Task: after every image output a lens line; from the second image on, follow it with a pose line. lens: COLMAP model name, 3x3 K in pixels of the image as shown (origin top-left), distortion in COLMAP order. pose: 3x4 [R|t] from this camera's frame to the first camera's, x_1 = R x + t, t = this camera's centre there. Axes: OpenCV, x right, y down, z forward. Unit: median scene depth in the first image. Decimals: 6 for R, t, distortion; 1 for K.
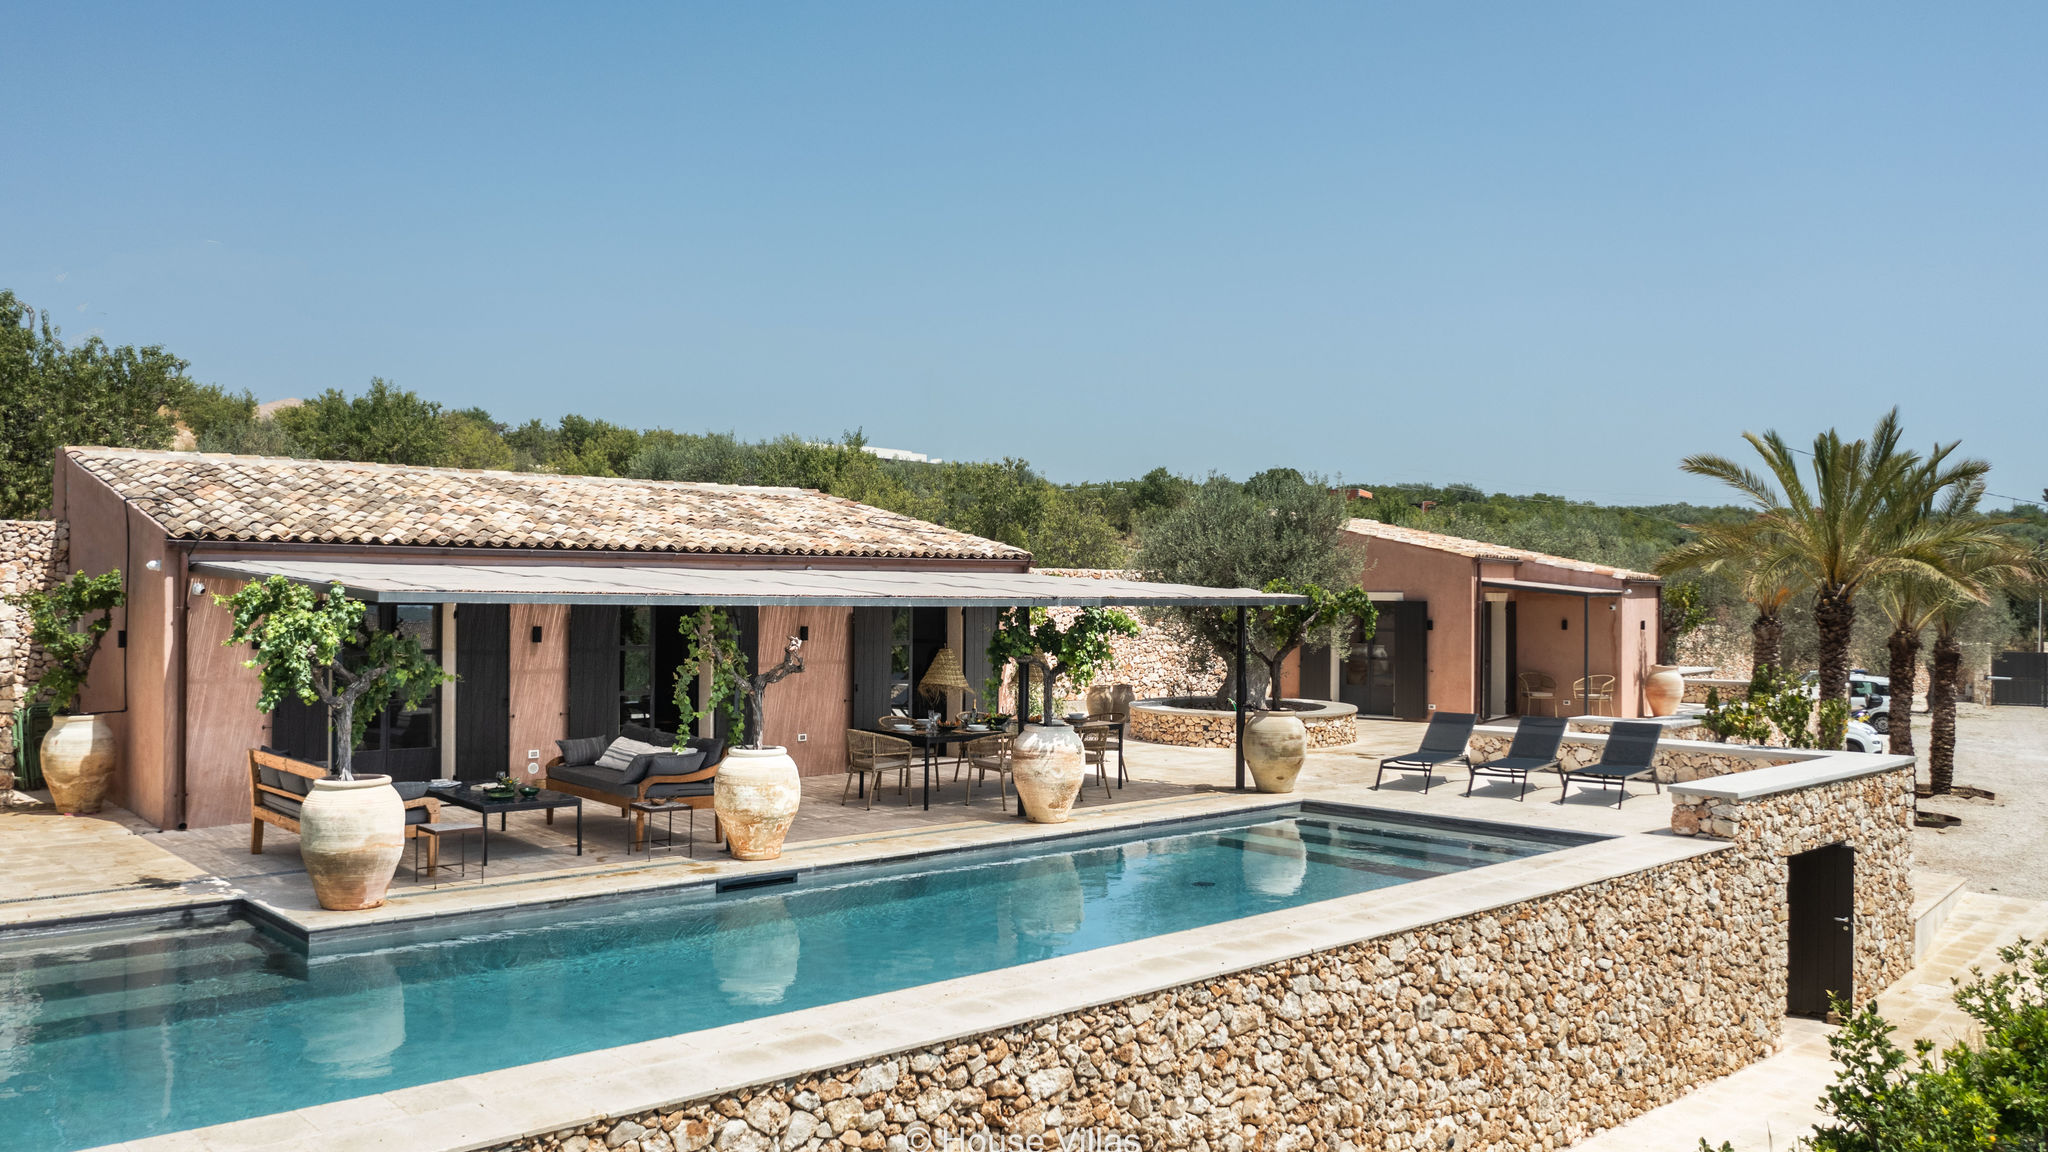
lens RADIAL K [[1635.6, 0, 969.3], [0, 1635.6, 569.8], [0, 0, 1]] dist [-0.040238, 0.002976]
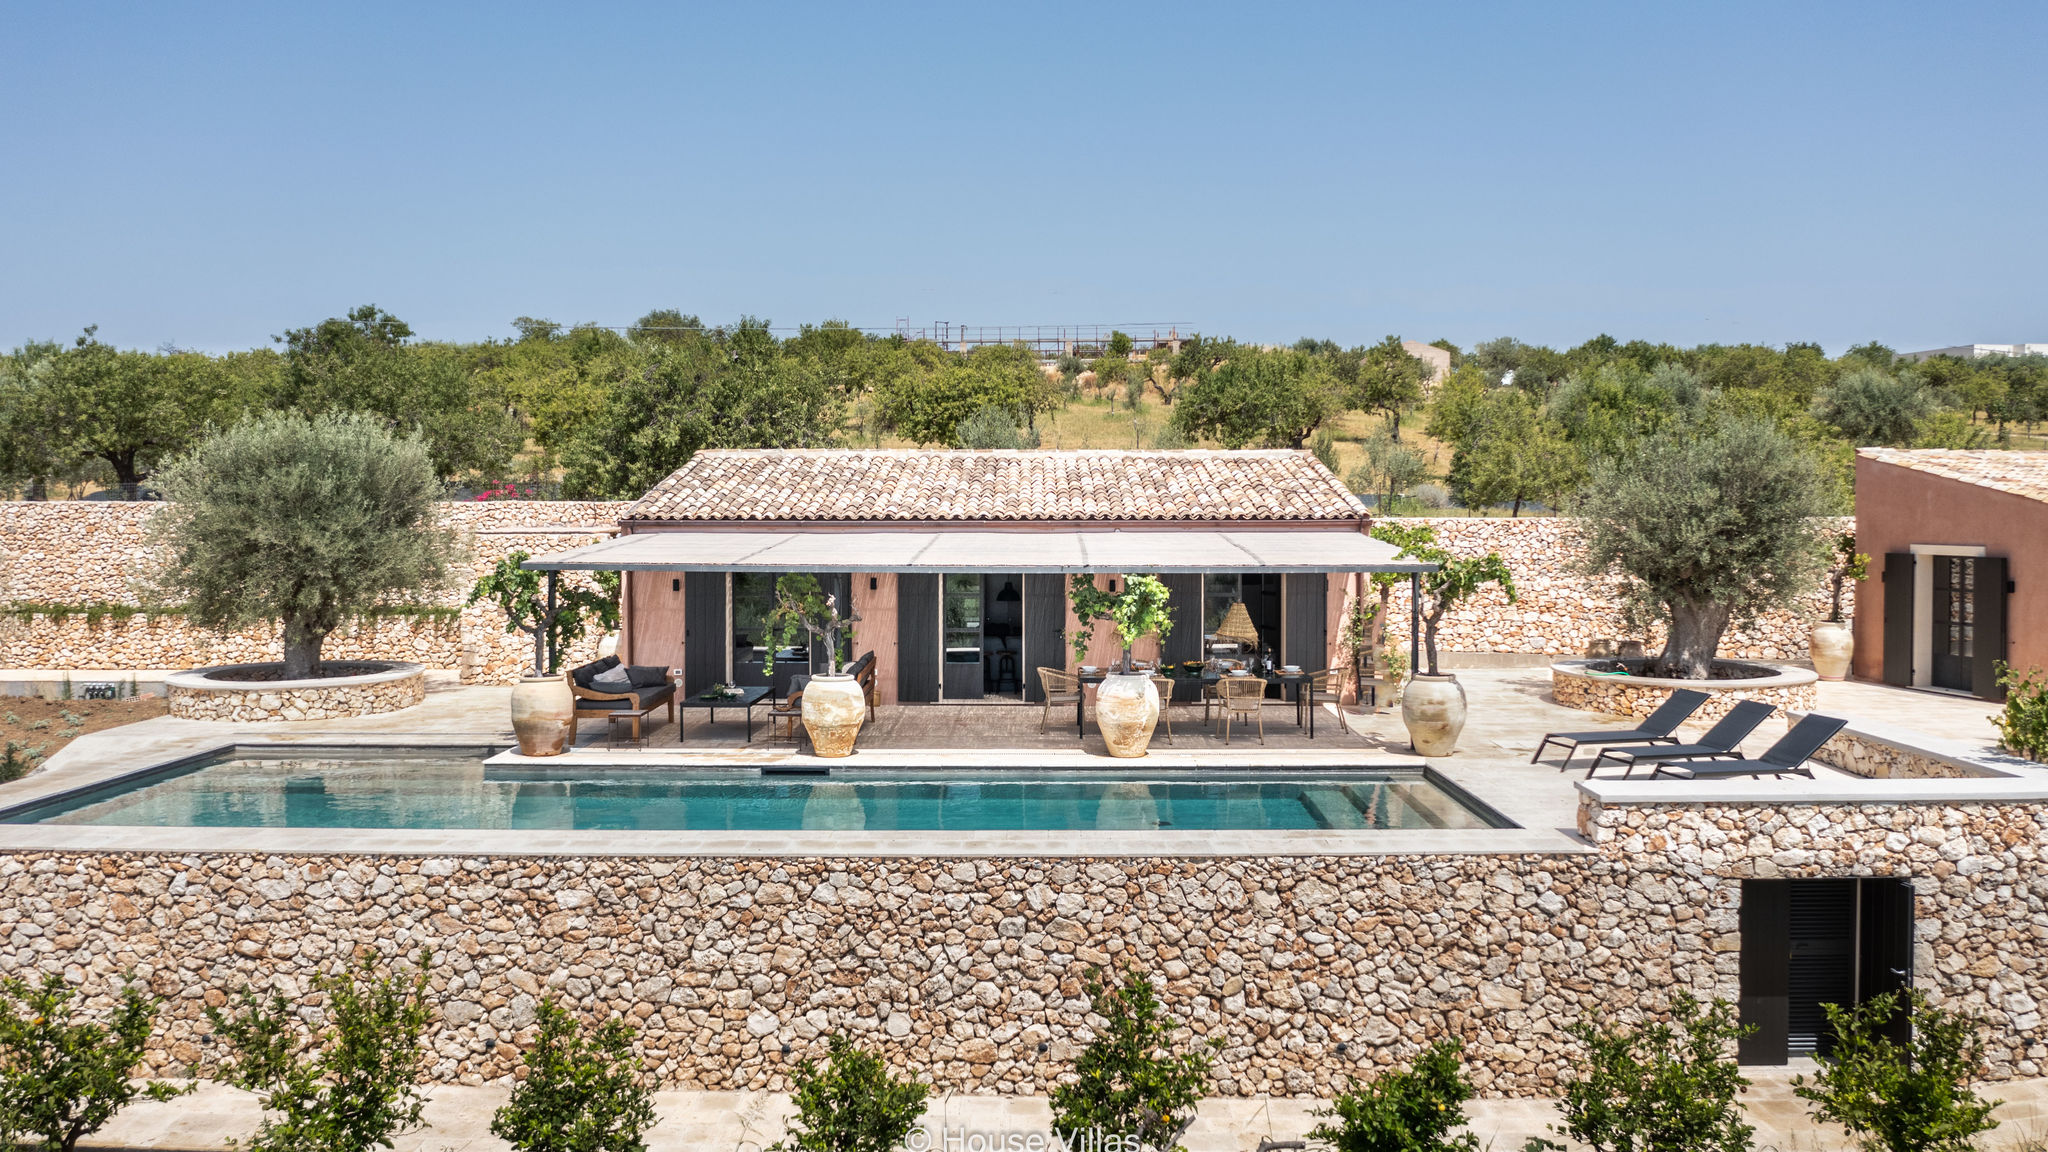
lens RADIAL K [[1635.6, 0, 969.3], [0, 1635.6, 569.8], [0, 0, 1]] dist [-0.040238, 0.002976]
pose [[0.711709, 0.016672, -0.702277, 0.996612], [0.018327, 0.998937, 0.042287, -0.036311], [0.702236, -0.042967, 0.710647, 0.137382]]
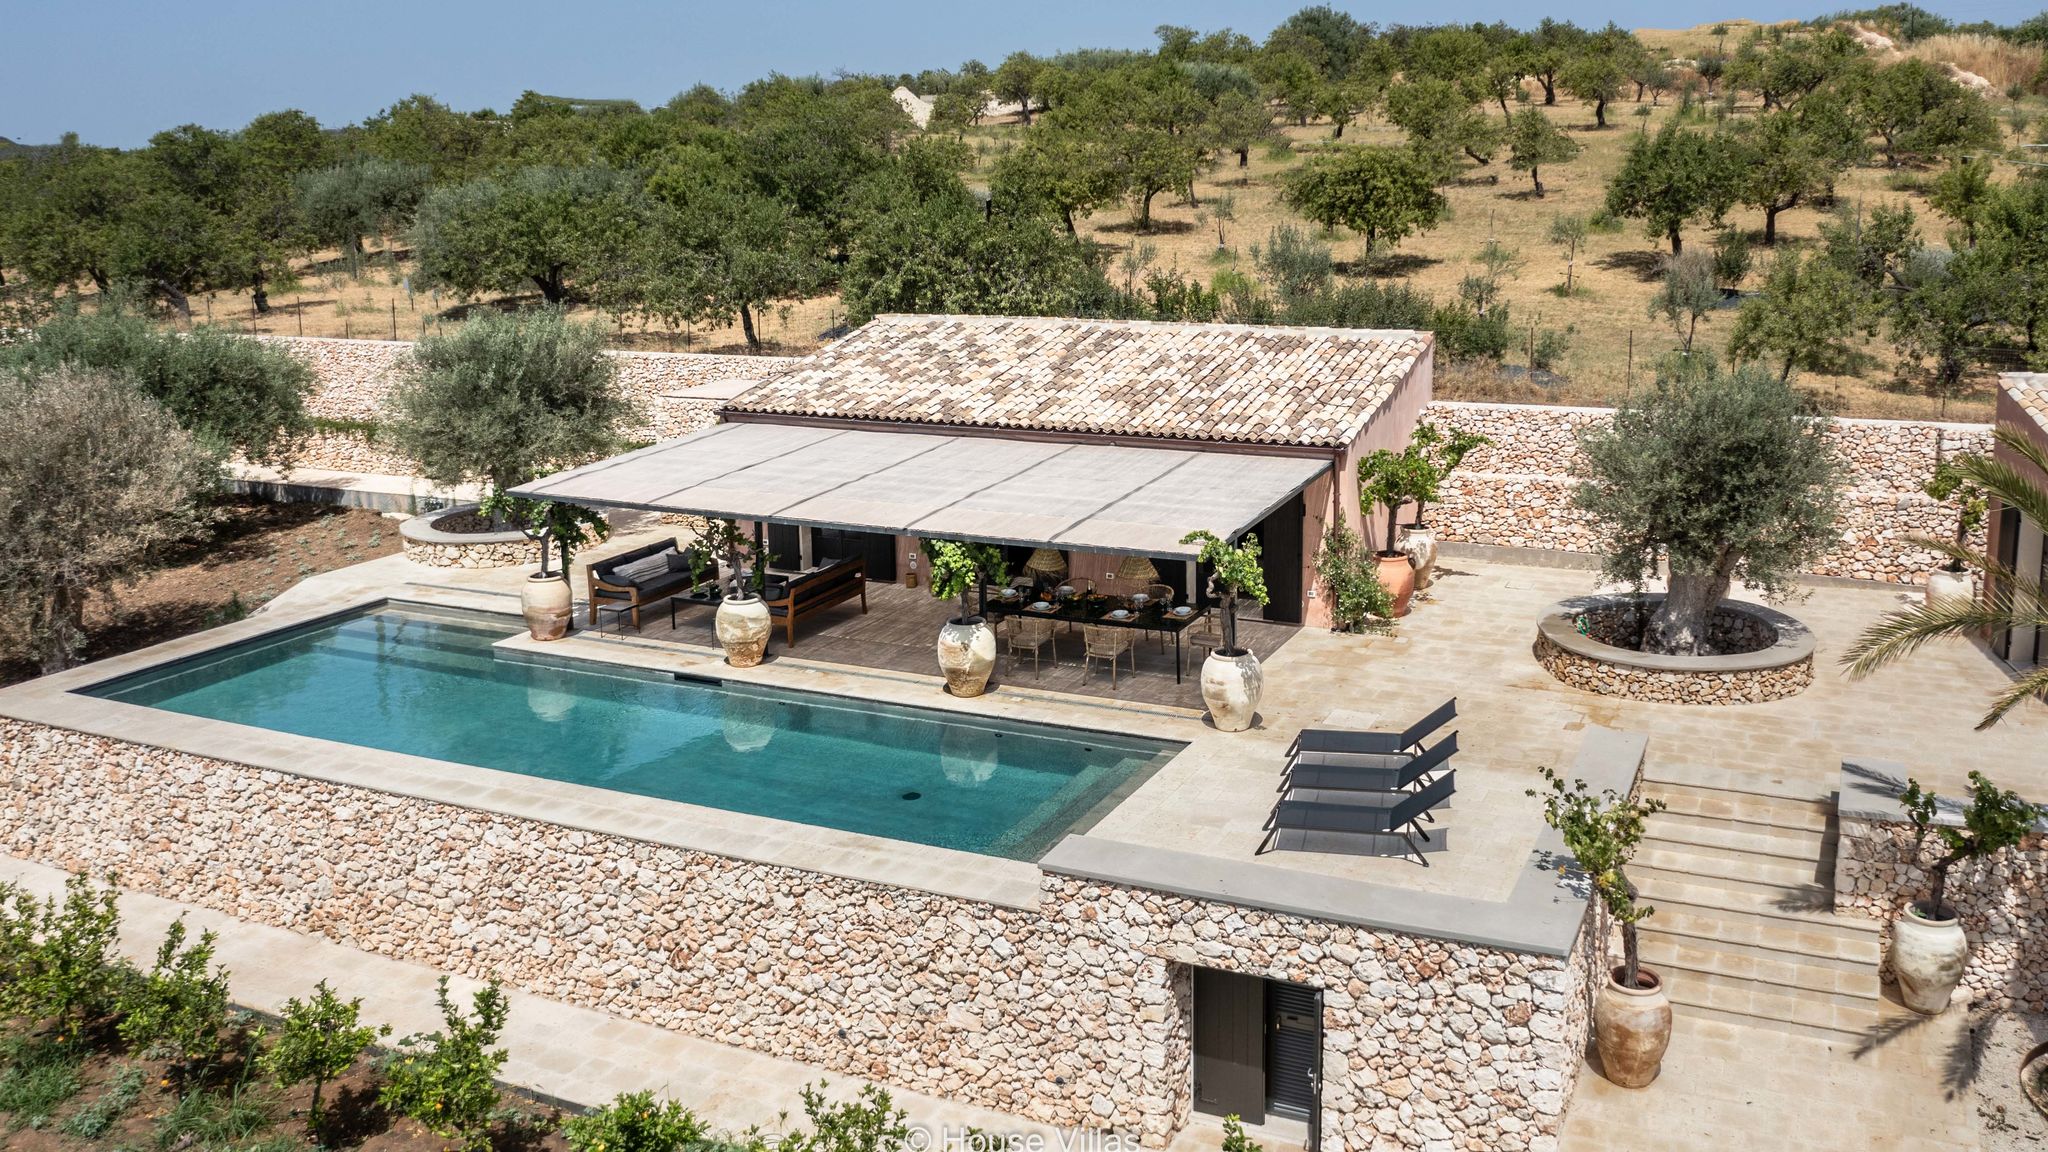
lens RADIAL K [[1622.6, 0, 954.9], [0, 1622.6, 577.4], [0, 0, 1]] dist [-0.040360, 0.000470]
pose [[0.377108, 0.191695, -0.906114, 1.501637], [0.031652, 0.975107, 0.219464, -0.275563], [0.925628, -0.111442, 0.361654, 0.730402]]
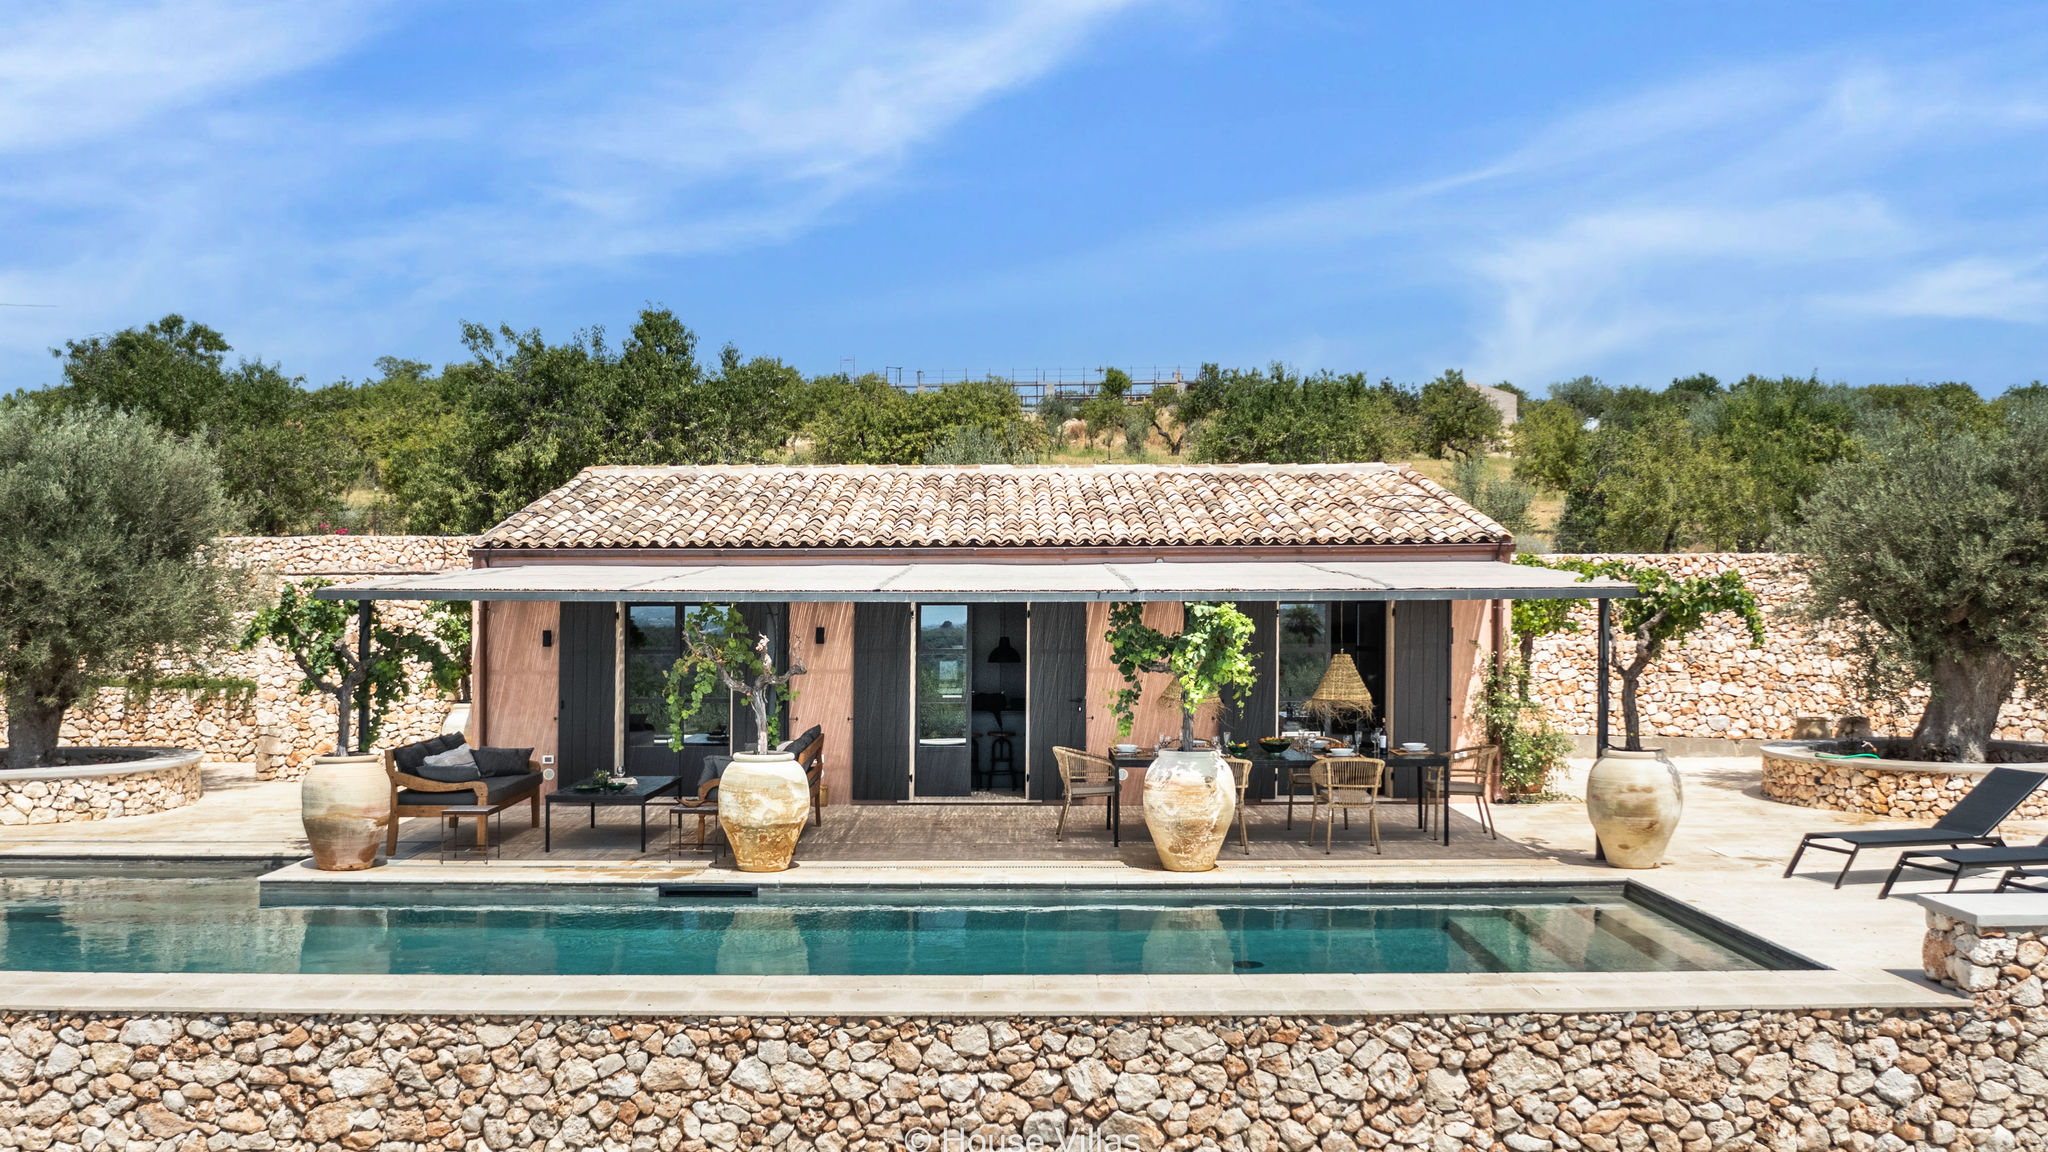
lens RADIAL K [[1945.6, 0, 925.1], [0, 1945.6, 591.2], [0, 0, 1]] dist [-0.047222, 0.015117]
pose [[0.711994, -0.013520, -0.702056, 0.800230], [0.018560, 0.999828, -0.000432, 0.020431], [0.701940, -0.012723, 0.712122, 0.302657]]
